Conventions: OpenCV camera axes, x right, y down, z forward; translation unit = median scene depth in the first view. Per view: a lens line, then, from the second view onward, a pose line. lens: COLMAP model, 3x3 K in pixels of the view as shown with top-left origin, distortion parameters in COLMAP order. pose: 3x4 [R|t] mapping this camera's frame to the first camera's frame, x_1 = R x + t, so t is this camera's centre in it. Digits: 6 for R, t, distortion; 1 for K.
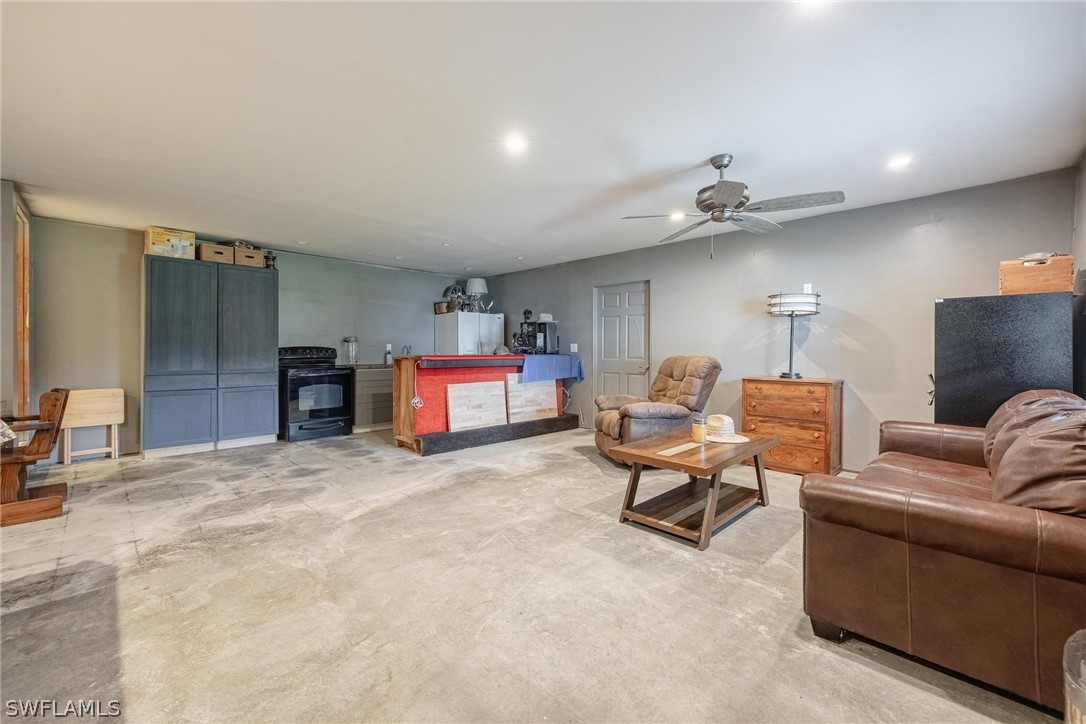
lens RADIAL K [[442.0, 0, 545.2], [0, 442.0, 351.2], [0, 0, 1]] dist [-0.001607, -0.000126]
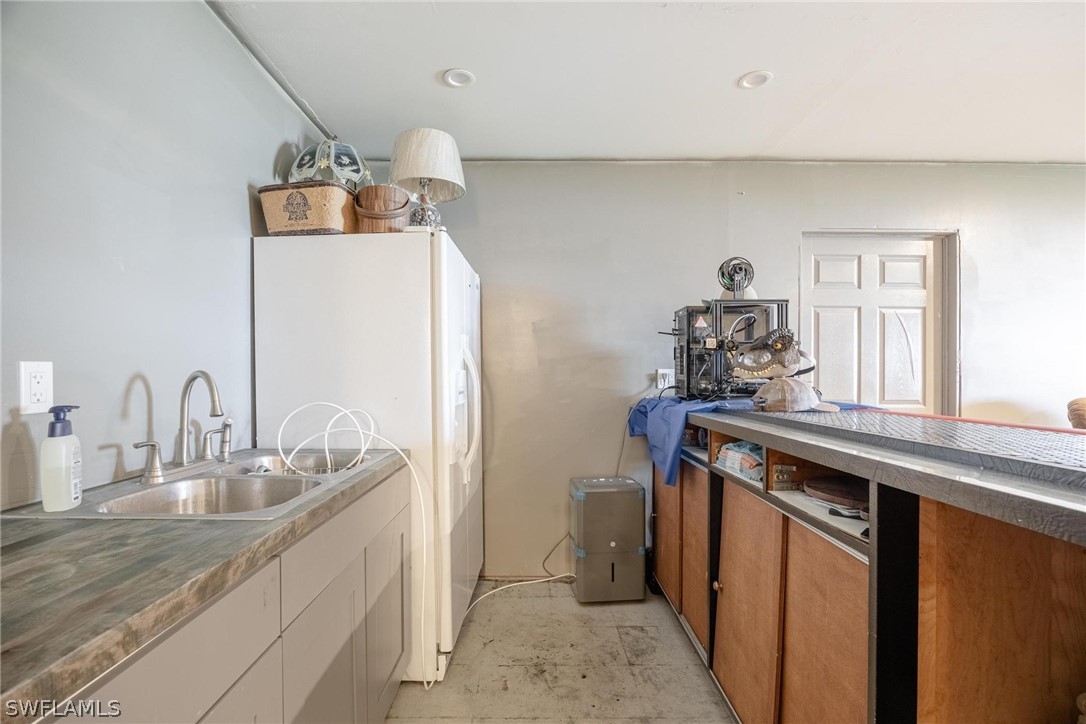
lens RADIAL K [[494.2, 0, 537.6], [0, 494.2, 378.6], [0, 0, 1]] dist [-0.000336, -0.000011]
pose [[0.692978, -0.006738, 0.720927, -0.890229], [0.001709, 0.999969, 0.007704, -0.027617], [-0.720957, -0.004106, 0.692968, 1.920438]]
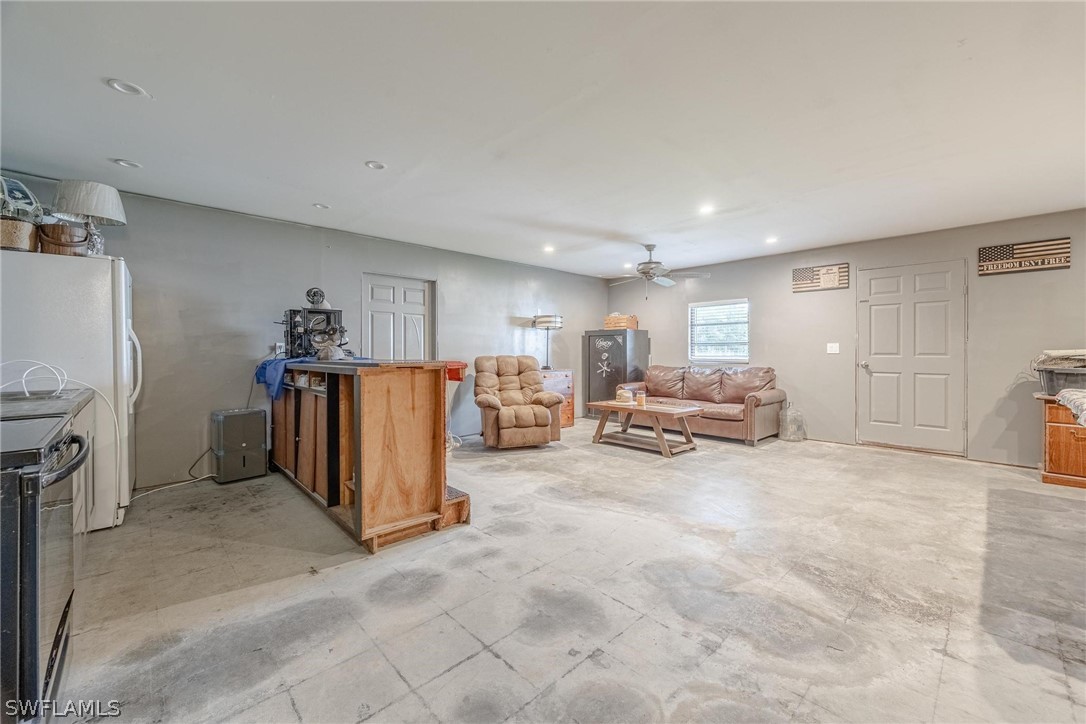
lens RADIAL K [[433.7, 0, 543.5], [0, 433.7, 351.6], [0, 0, 1]] dist [-0.001269, 0.000180]
pose [[0.026422, -0.002574, 0.999648, -1.478296], [0.003494, 0.999991, 0.002482, -0.008847], [-0.999645, 0.003427, 0.026430, 1.470411]]
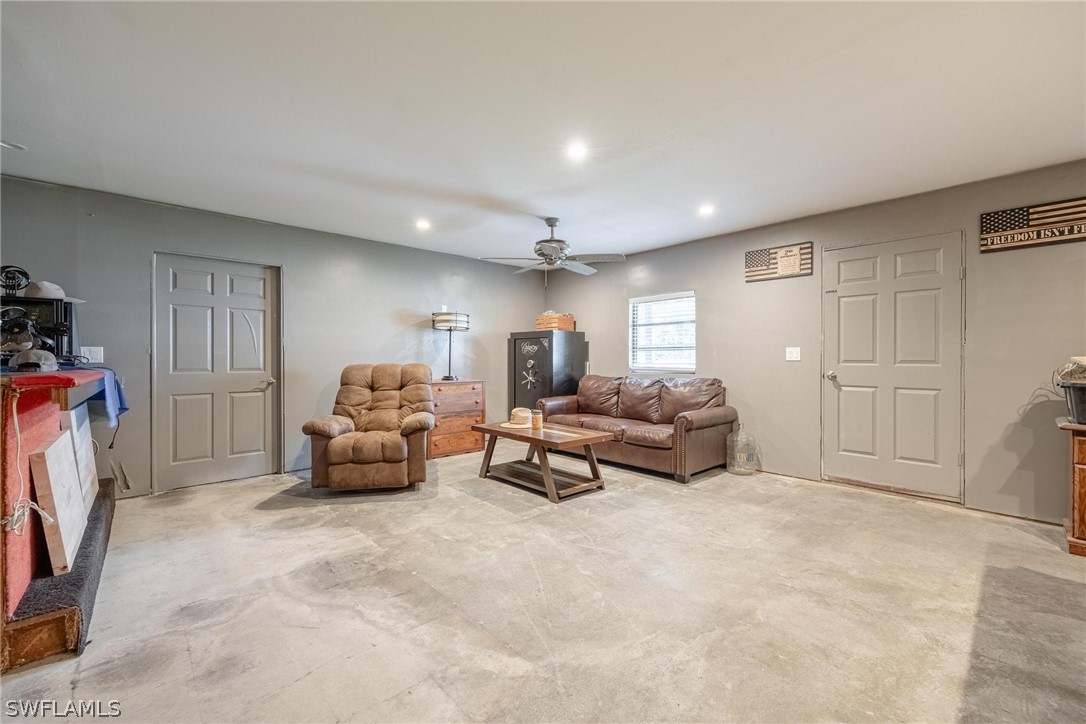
lens RADIAL K [[443.6, 0, 556.3], [0, 443.6, 358.5], [0, 0, 1]] dist [0.005873, -0.000096]
pose [[0.028665, -0.004633, 0.999578, -1.055840], [0.003387, 0.999984, 0.004538, -0.007878], [-0.999583, 0.003255, 0.028680, 1.000156]]
